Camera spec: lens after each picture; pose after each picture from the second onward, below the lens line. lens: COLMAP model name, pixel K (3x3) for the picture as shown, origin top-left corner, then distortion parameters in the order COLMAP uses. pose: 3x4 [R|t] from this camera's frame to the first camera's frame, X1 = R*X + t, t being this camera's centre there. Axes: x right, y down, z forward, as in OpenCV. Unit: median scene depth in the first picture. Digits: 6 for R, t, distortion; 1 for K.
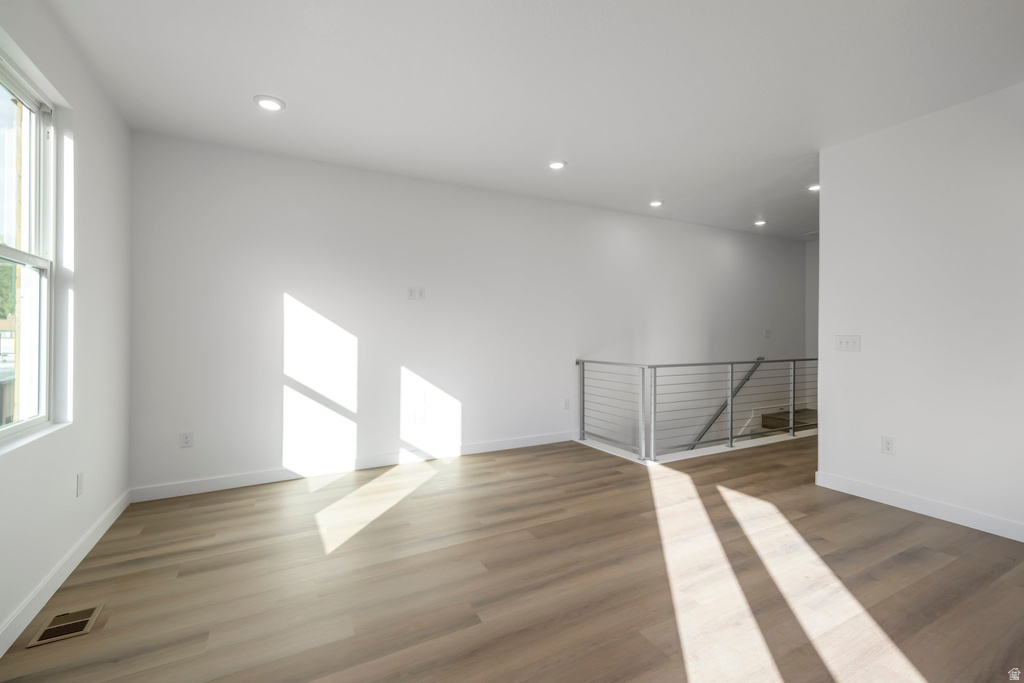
lens RADIAL K [[446.8, 0, 515.6], [0, 446.8, 331.8], [0, 0, 1]] dist [0.010396, -0.000224]
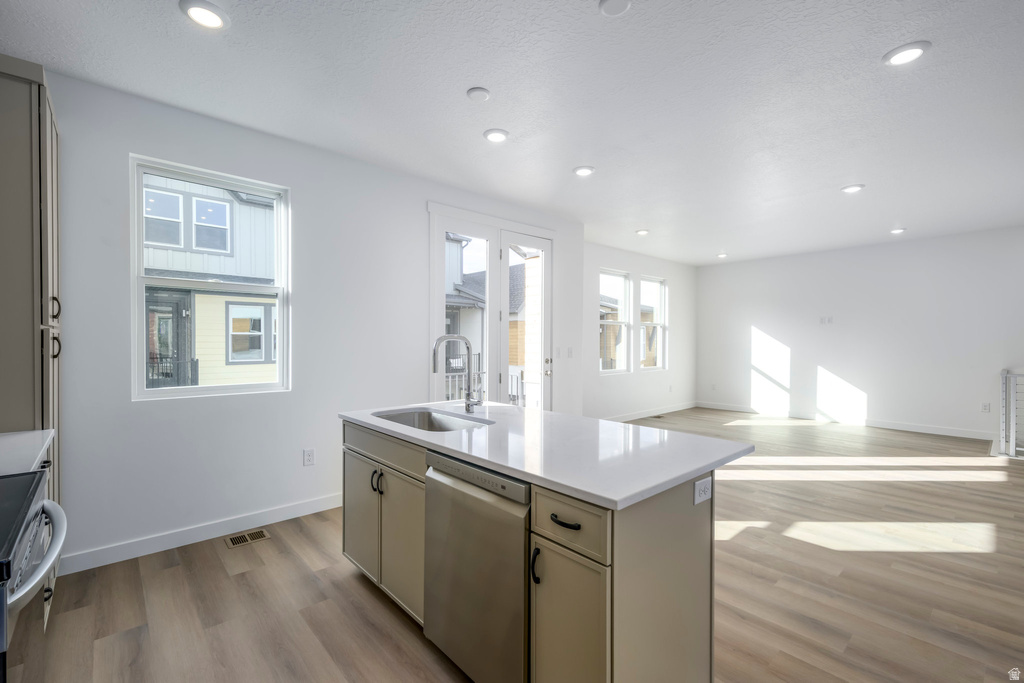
lens RADIAL K [[446.8, 0, 516.4], [0, 446.8, 336.8], [0, 0, 1]] dist [0.010396, -0.000224]
pose [[0.243665, -0.007148, -0.969833, 1.295164], [-0.000244, 0.999972, -0.007431, -0.015838], [0.969859, 0.002048, 0.243656, -0.601153]]
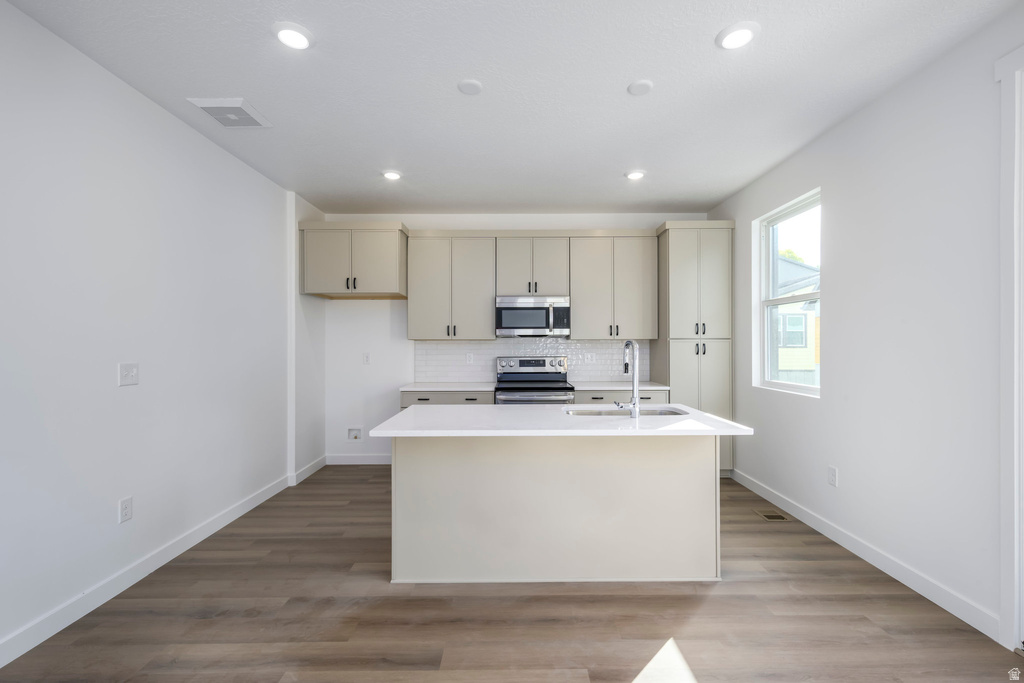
lens RADIAL K [[446.8, 0, 516.9], [0, 446.8, 346.4], [0, 0, 1]] dist [0.010396, -0.000224]
pose [[-0.881529, 0.001868, 0.472126, 0.451640], [0.001401, 0.999998, -0.001342, -0.016264], [-0.472128, -0.000522, -0.881530, 0.184151]]
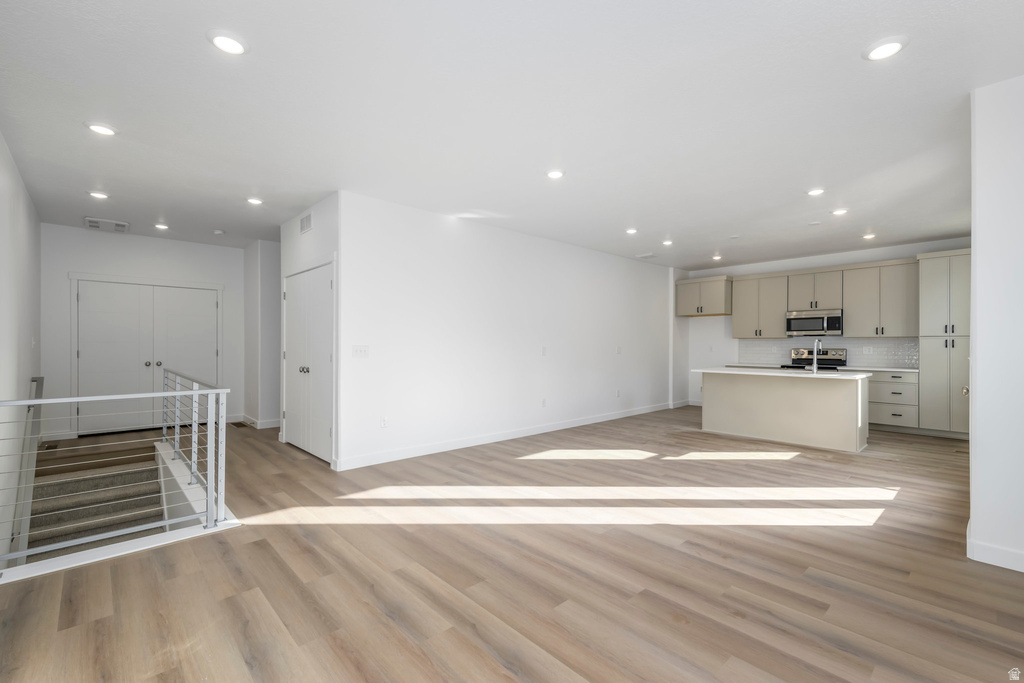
lens RADIAL K [[446.8, 0, 514.6], [0, 446.8, 342.5], [0, 0, 1]] dist [0.010396, -0.000224]
pose [[-0.248705, 0.004880, 0.968567, -0.574552], [-0.006303, 0.999958, -0.006657, 0.006008], [-0.968559, -0.007760, -0.248664, 0.829828]]
